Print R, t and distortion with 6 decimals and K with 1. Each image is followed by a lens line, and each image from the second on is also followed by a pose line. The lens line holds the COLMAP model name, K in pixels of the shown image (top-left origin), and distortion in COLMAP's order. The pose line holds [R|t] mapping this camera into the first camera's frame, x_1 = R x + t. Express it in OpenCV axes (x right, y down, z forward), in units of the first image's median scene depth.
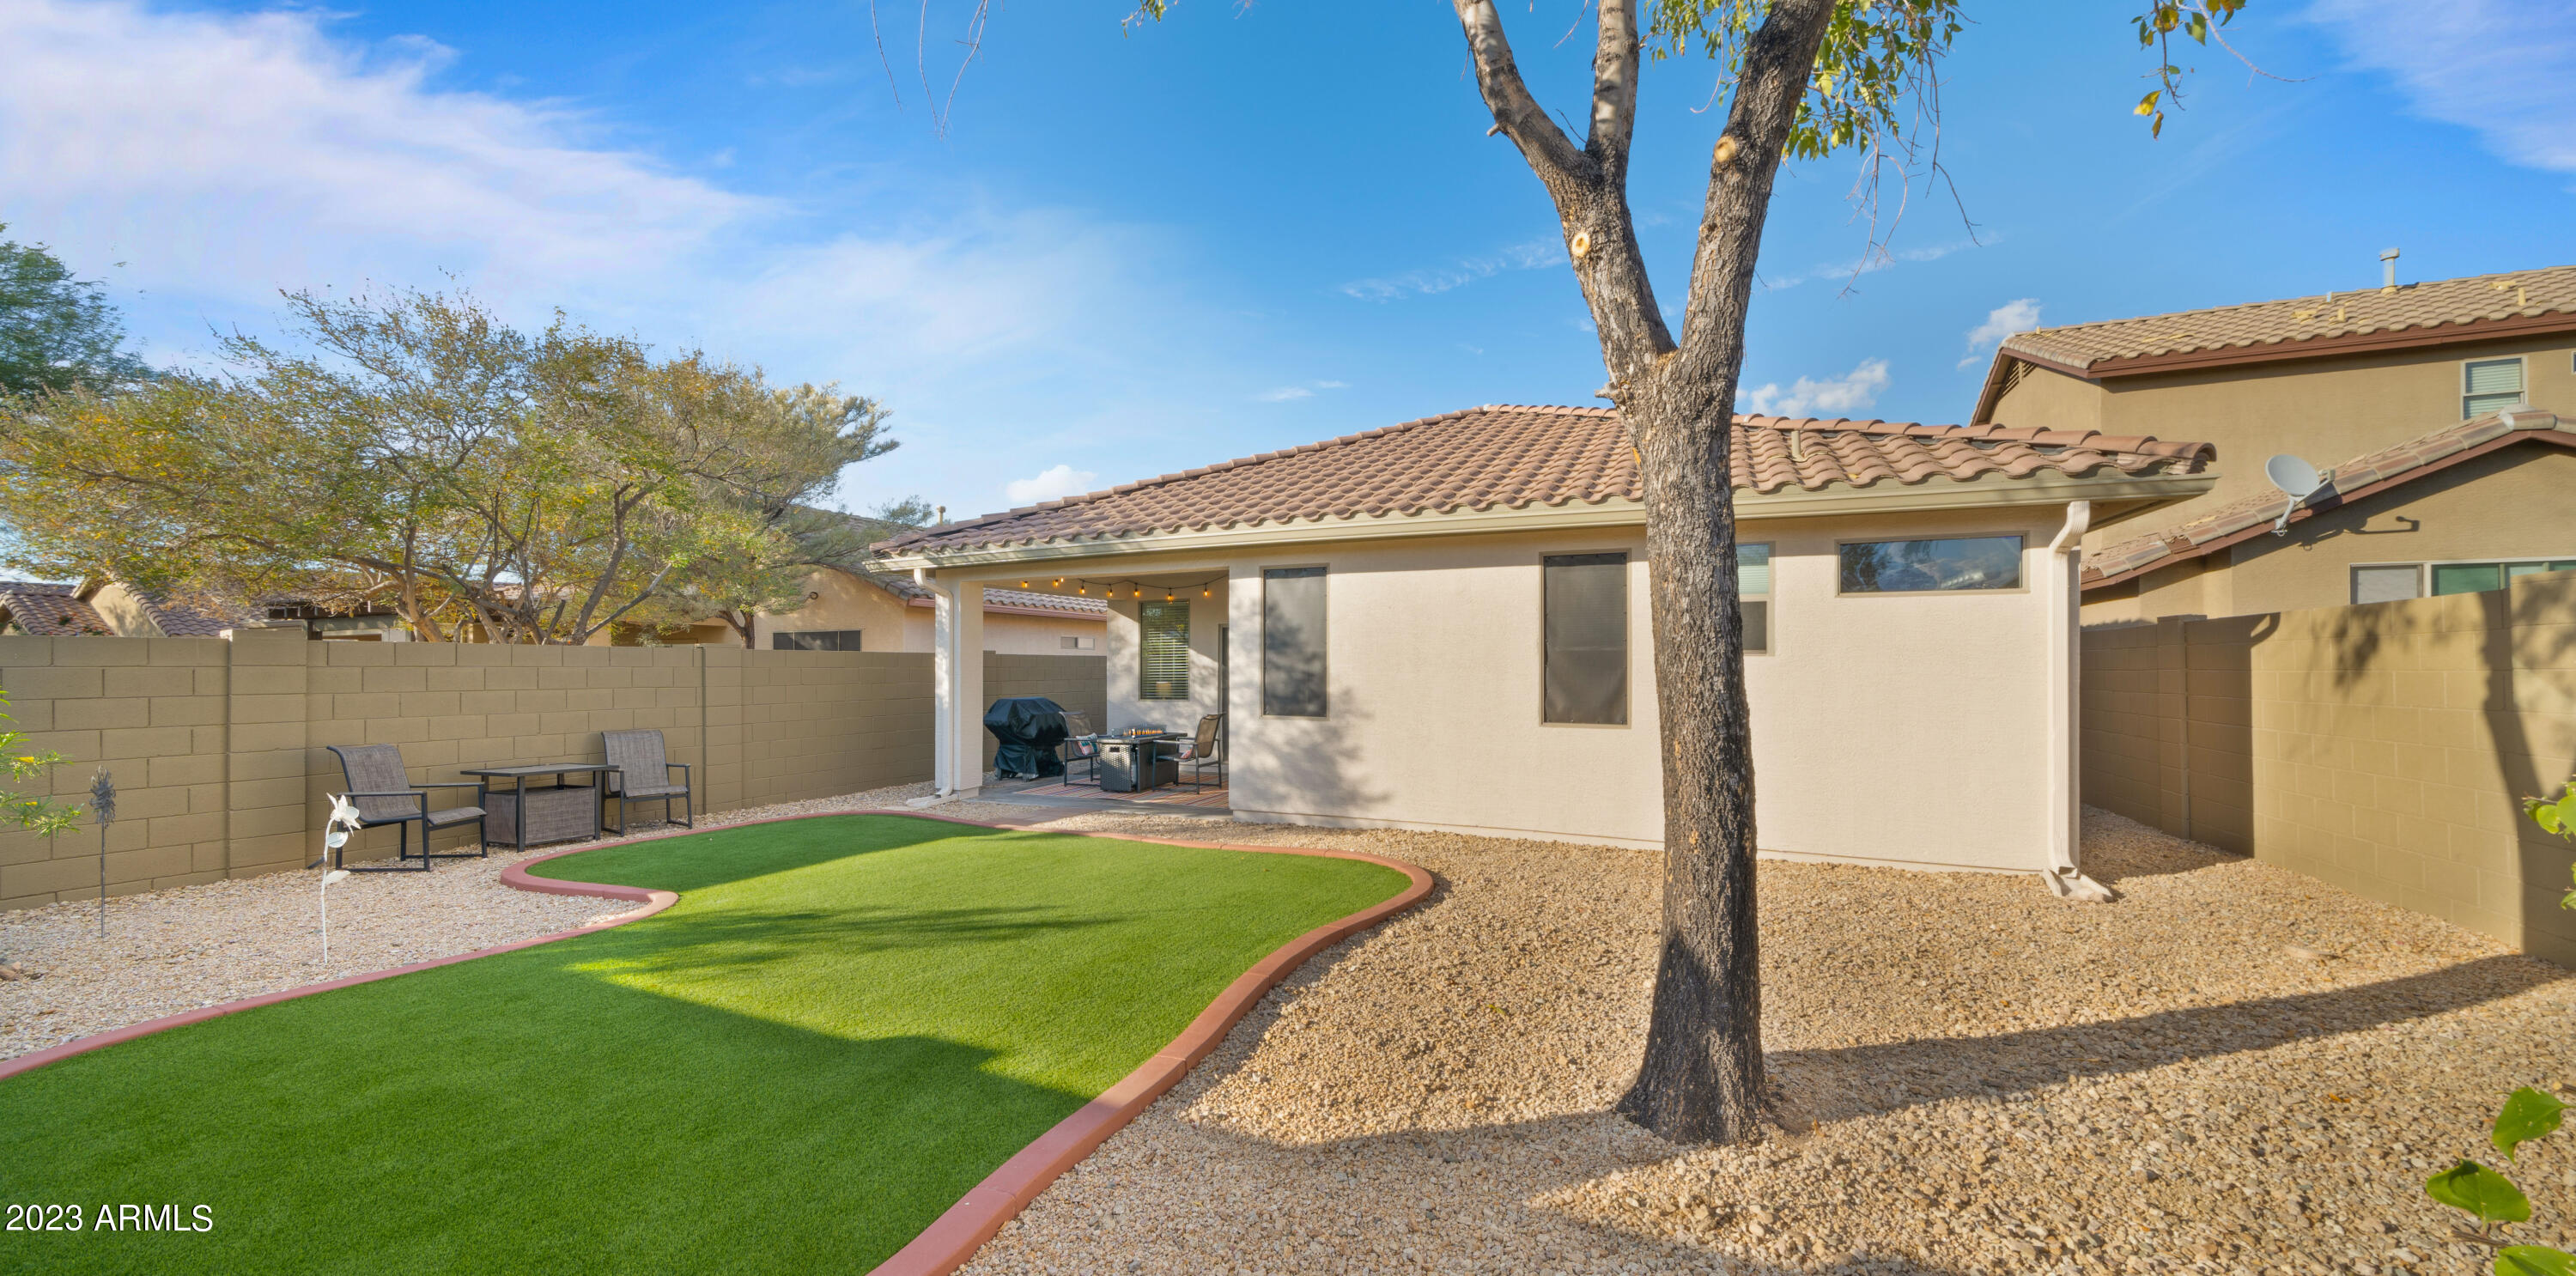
lens RADIAL K [[900.7, 0, 1288.4], [0, 900.7, 664.1], [0, 0, 1]] dist [-0.000559, -0.000018]
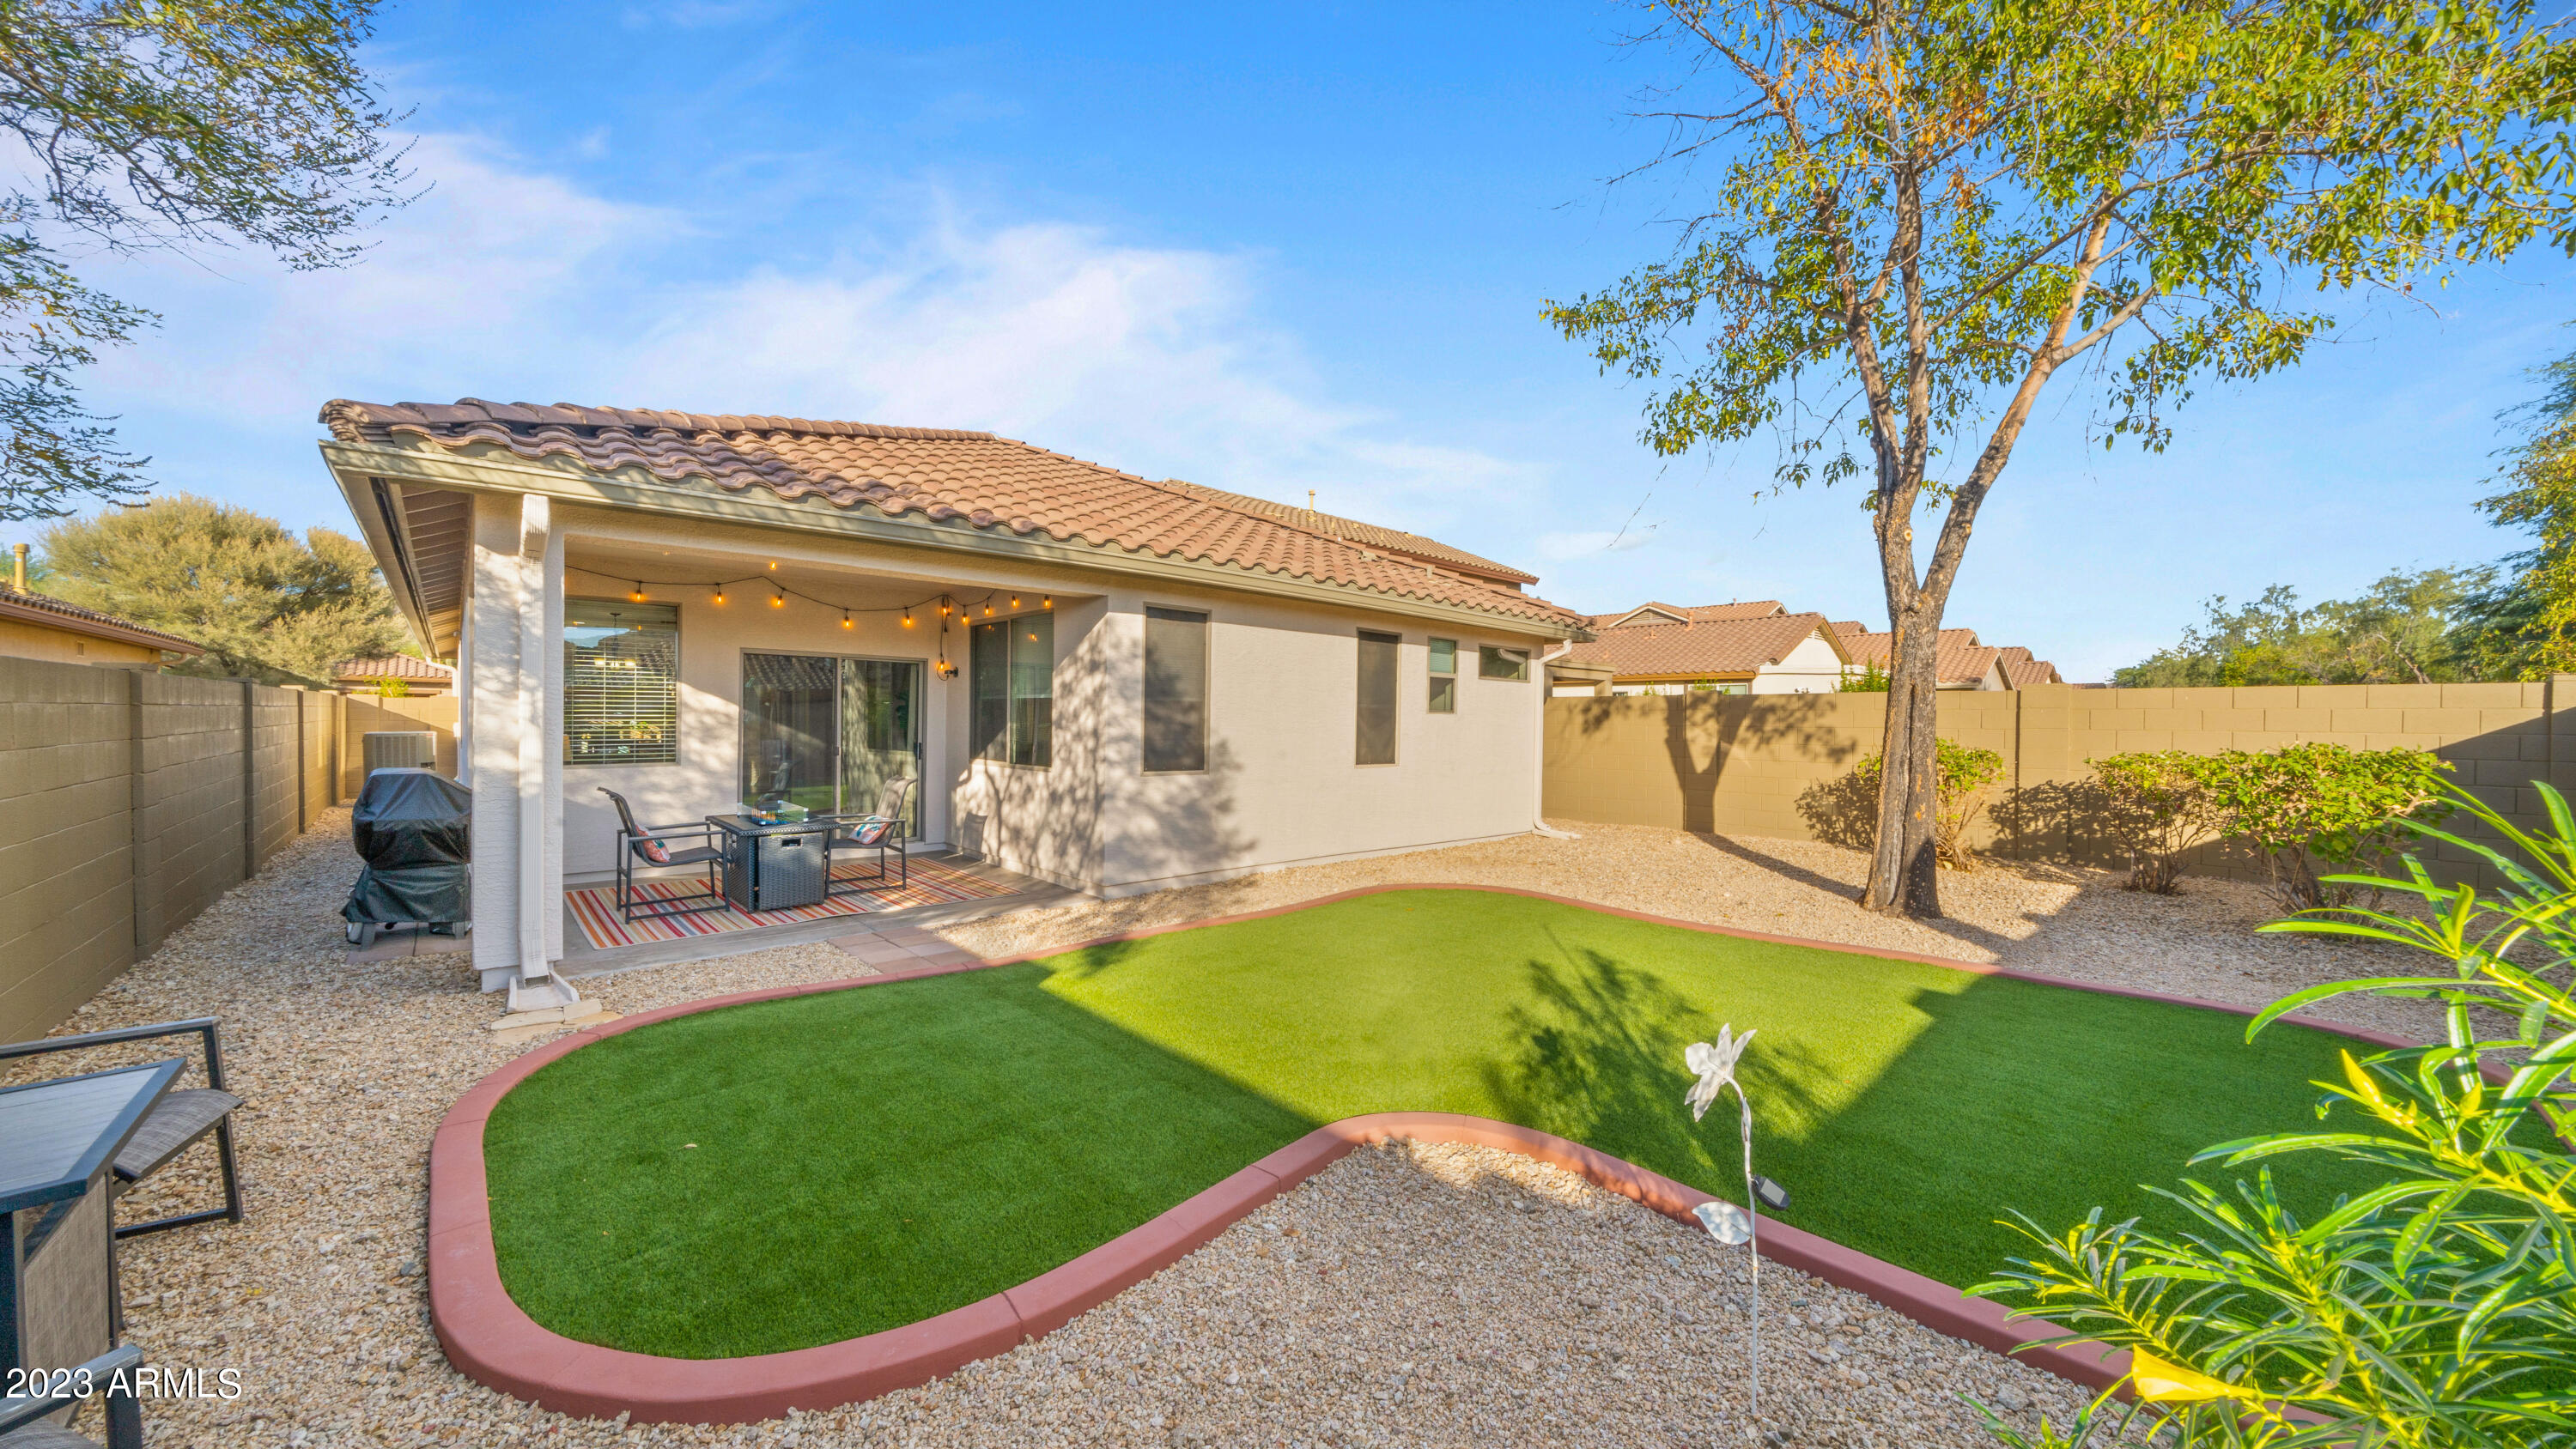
lens RADIAL K [[900.4, 0, 1288.0], [0, 900.4, 724.5], [0, 0, 1]] dist [-0.000386, -0.000010]
pose [[0.388931, 0.003644, 0.921260, -0.800943], [-0.015663, 0.999874, 0.002658, 0.005576], [-0.921134, -0.015464, 0.388939, 0.540855]]
